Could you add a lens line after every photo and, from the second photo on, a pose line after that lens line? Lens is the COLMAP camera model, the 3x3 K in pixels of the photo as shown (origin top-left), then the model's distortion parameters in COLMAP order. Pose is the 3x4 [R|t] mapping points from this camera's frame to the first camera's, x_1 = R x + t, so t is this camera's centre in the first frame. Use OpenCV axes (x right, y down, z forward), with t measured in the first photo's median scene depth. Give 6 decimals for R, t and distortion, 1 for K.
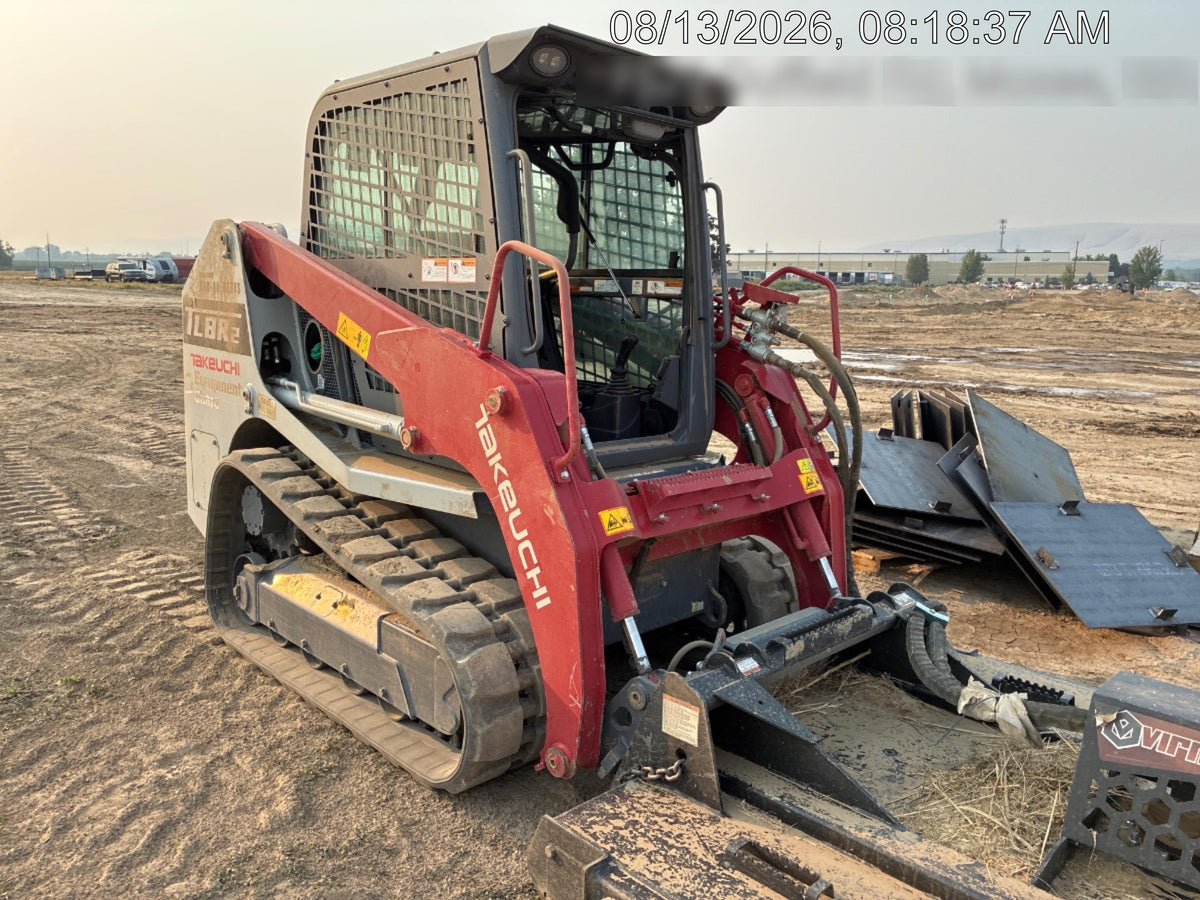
lens RADIAL K [[916.0, 0, 600.0], [0, 916.0, 450.0], [0, 0, 1]] dist [0.018041, -0.003378]
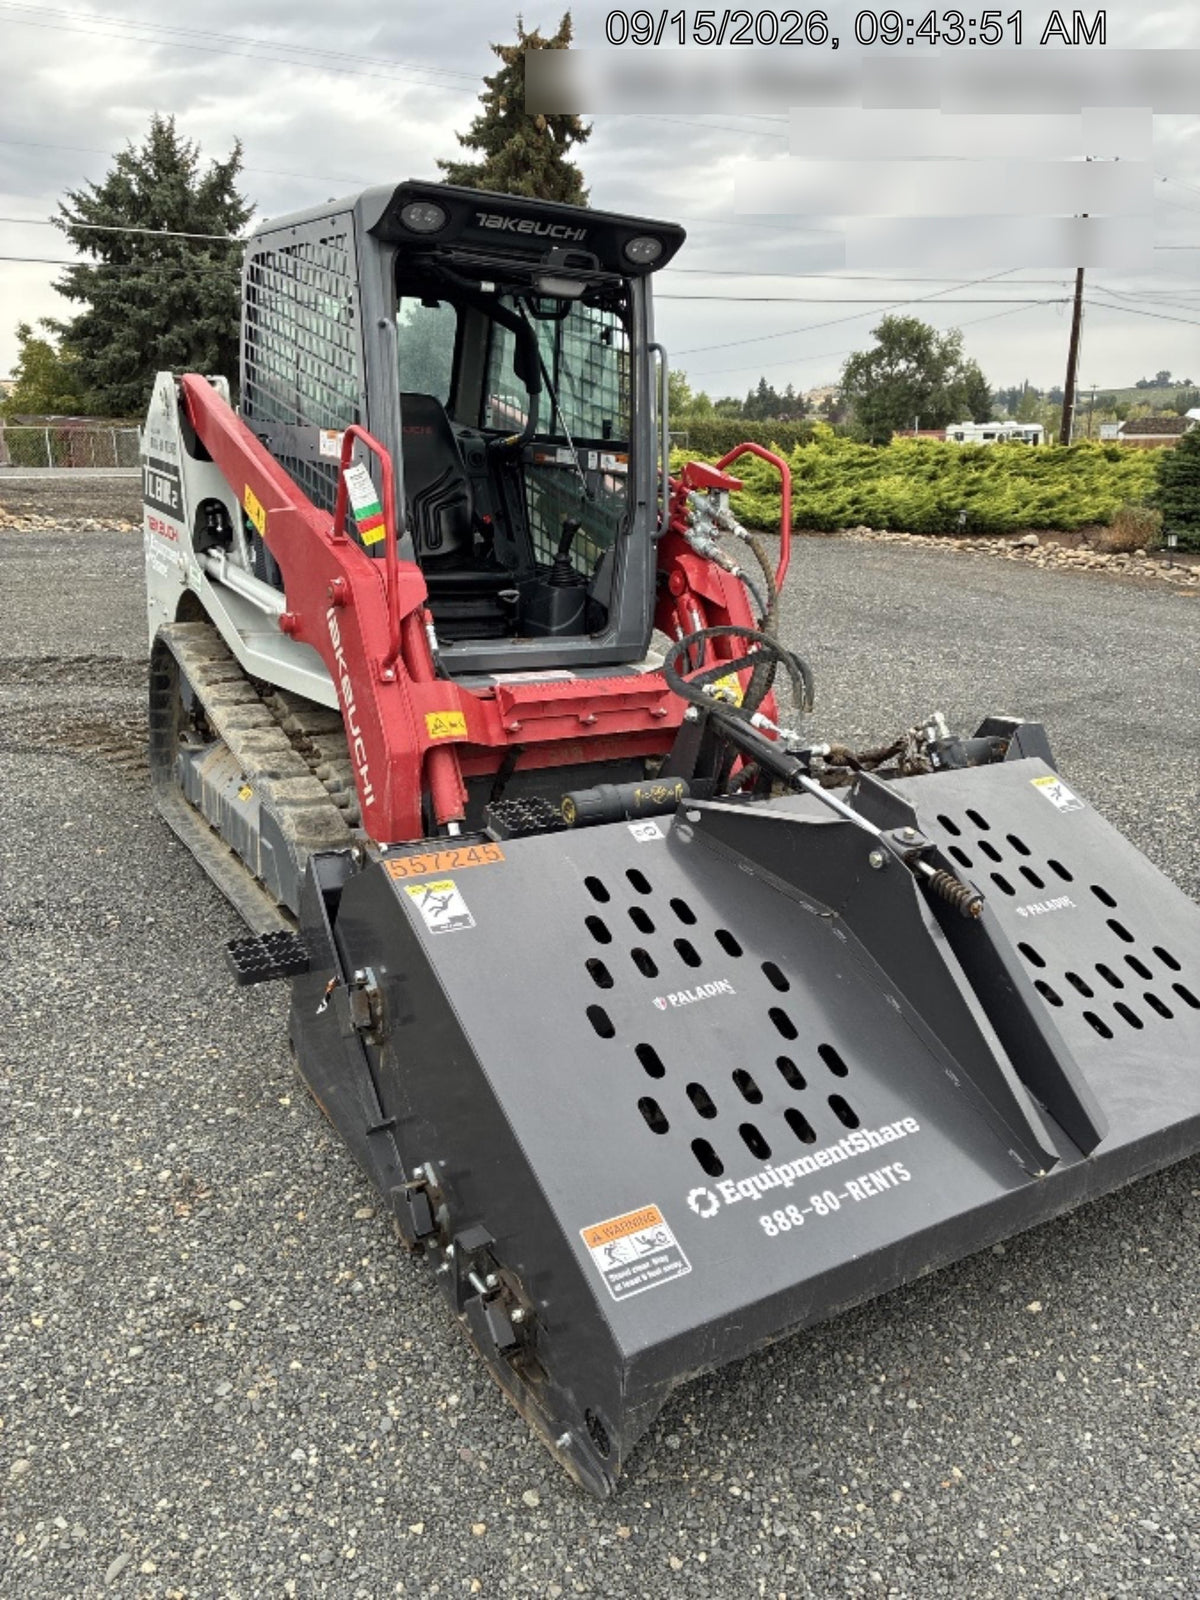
lens RADIAL K [[1221.4, 0, 600.0], [0, 1221.4, 800.0], [0, 0, 1]] dist [0.018041, -0.003378]
pose [[0.974899, 0.087088, -0.204908, 0.362044], [-0.057809, 0.987774, 0.144776, -0.032699], [0.215011, -0.129297, 0.968015, -0.187758]]
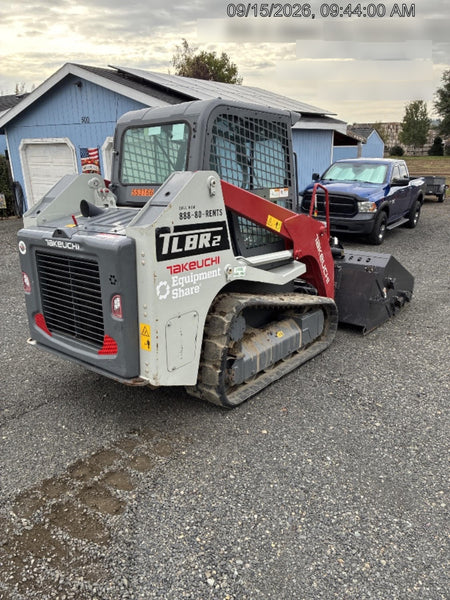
lens RADIAL K [[458.0, 0, 225.0], [0, 458.0, 300.0], [0, 0, 1]] dist [0.018041, -0.003378]
pose [[-0.127625, -0.304527, 0.943915, -1.422498], [0.149823, 0.934857, 0.321862, -0.338335], [-0.980441, 0.182498, -0.073686, 1.235242]]
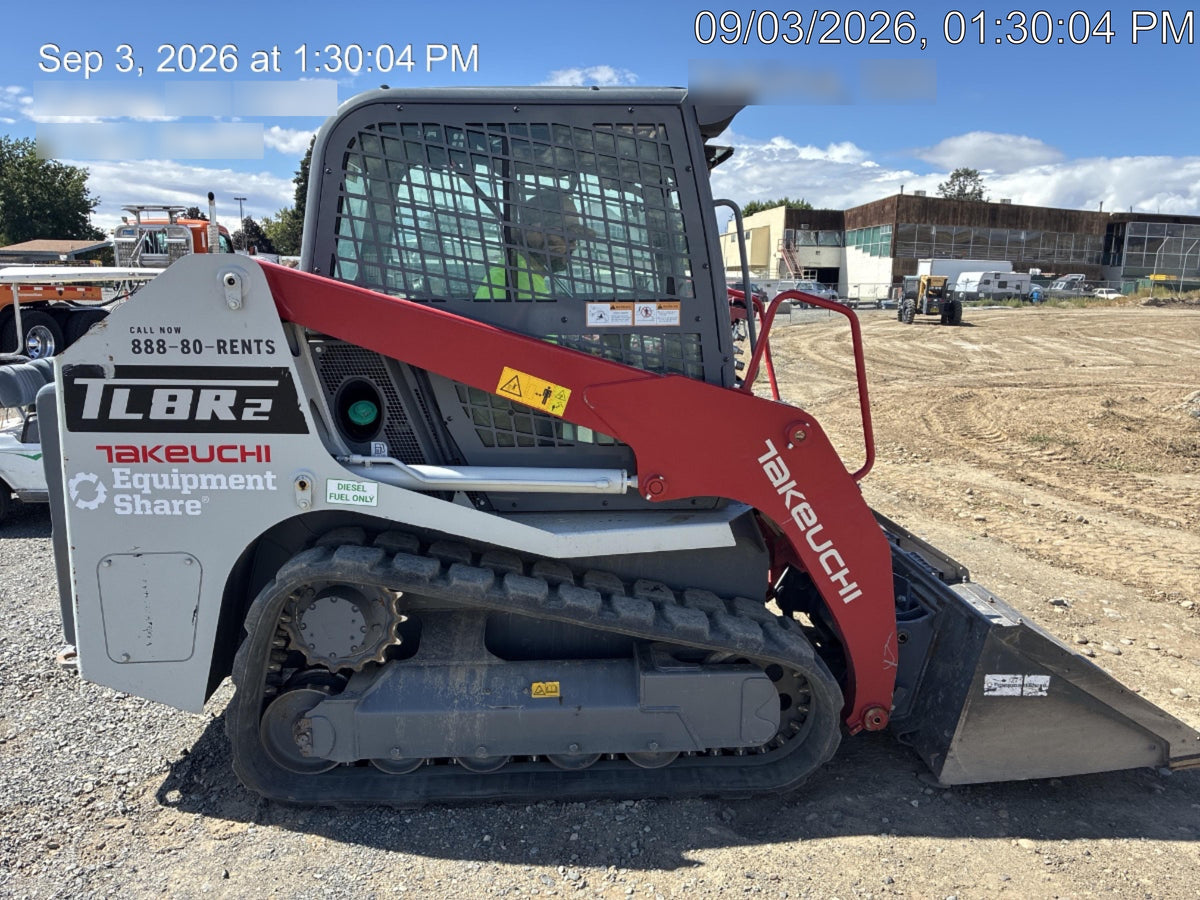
lens RADIAL K [[916.0, 0, 600.0], [0, 916.0, 450.0], [0, 0, 1]] dist [0.018041, -0.003378]
pose [[0.668807, -0.174258, 0.722725, -0.874343], [0.145229, 0.984036, 0.102869, -0.149292], [-0.729113, 0.036162, 0.683437, 0.335723]]
